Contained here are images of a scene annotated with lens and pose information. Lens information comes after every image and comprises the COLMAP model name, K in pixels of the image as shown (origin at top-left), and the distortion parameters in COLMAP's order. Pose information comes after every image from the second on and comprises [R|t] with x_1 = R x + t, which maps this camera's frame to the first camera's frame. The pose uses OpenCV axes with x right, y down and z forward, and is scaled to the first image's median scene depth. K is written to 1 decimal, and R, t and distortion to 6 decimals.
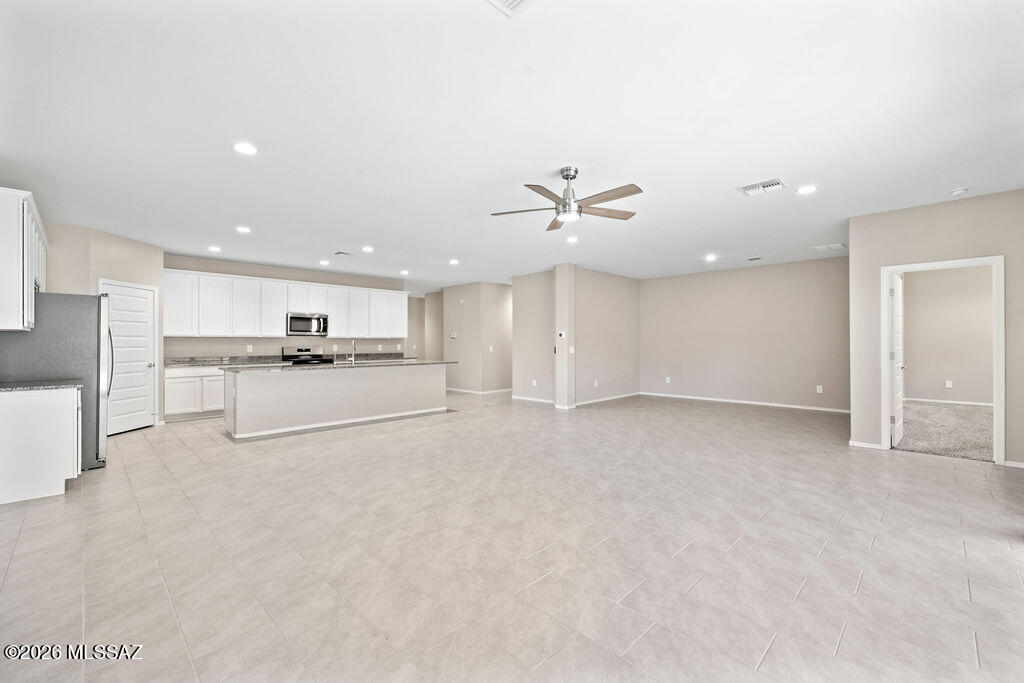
lens RADIAL K [[435.0, 0, 510.8], [0, 435.0, 342.7], [0, 0, 1]] dist [-0.000997, 0.000111]
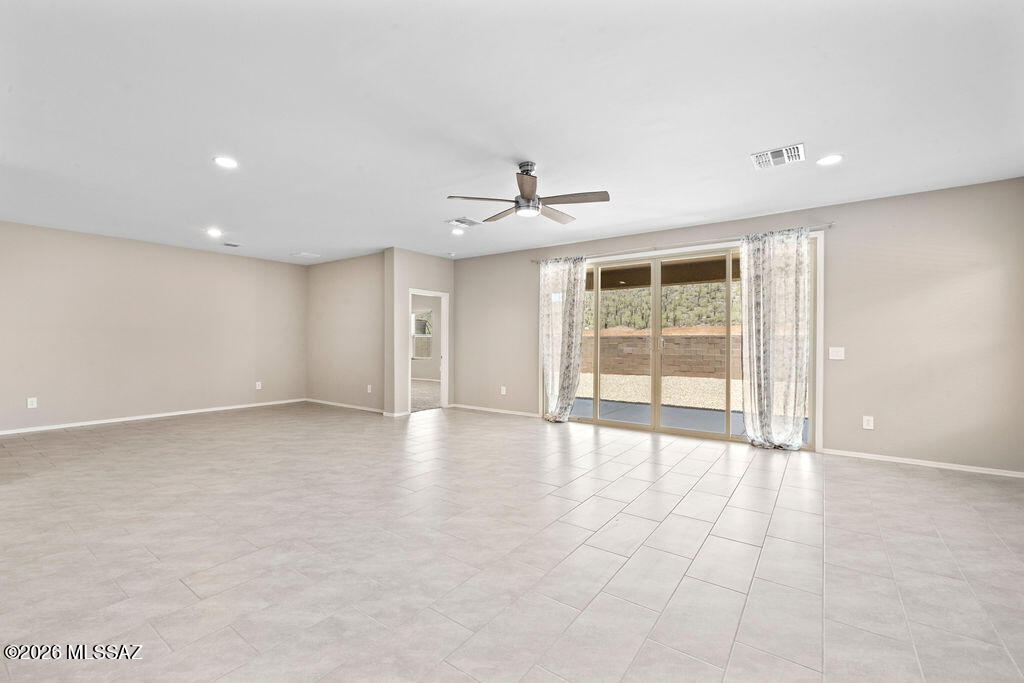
lens RADIAL K [[435.0, 0, 510.8], [0, 435.0, 342.7], [0, 0, 1]] dist [-0.000997, 0.000111]
pose [[-0.165953, -0.004584, 0.986123, -0.778507], [-0.003043, 0.999987, 0.004136, 0.001476], [-0.986129, -0.002315, -0.165964, 1.115820]]
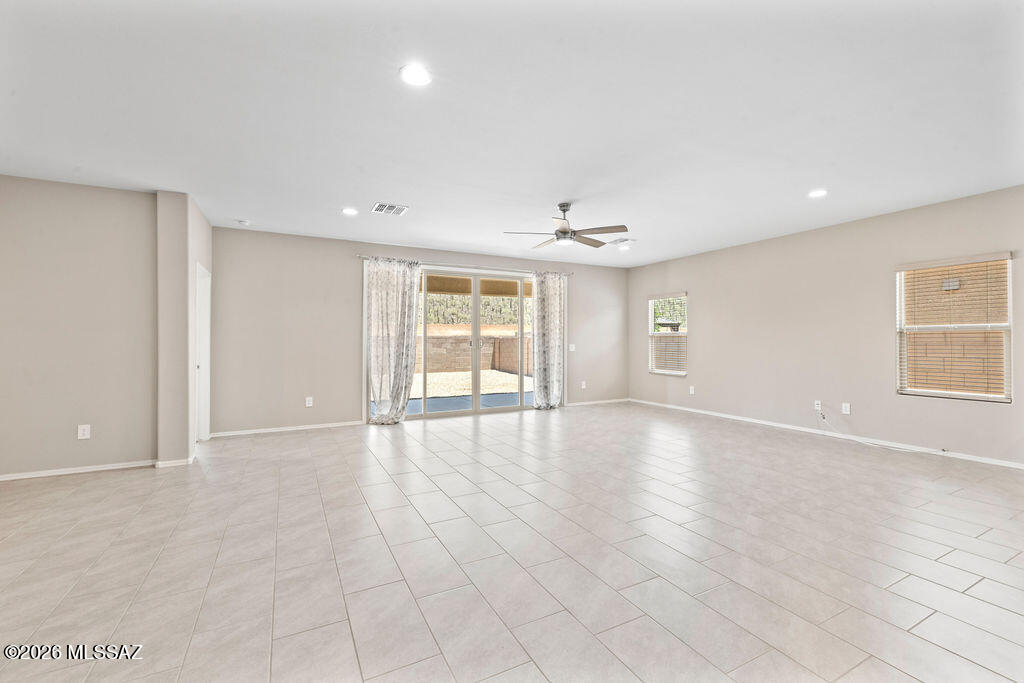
lens RADIAL K [[435.0, 0, 510.8], [0, 435.0, 342.7], [0, 0, 1]] dist [-0.000997, 0.000111]
pose [[-0.958775, 0.002416, 0.284157, -0.069008], [0.003350, 0.999990, 0.002799, 0.001167], [-0.284148, 0.003636, -0.958774, 2.109739]]
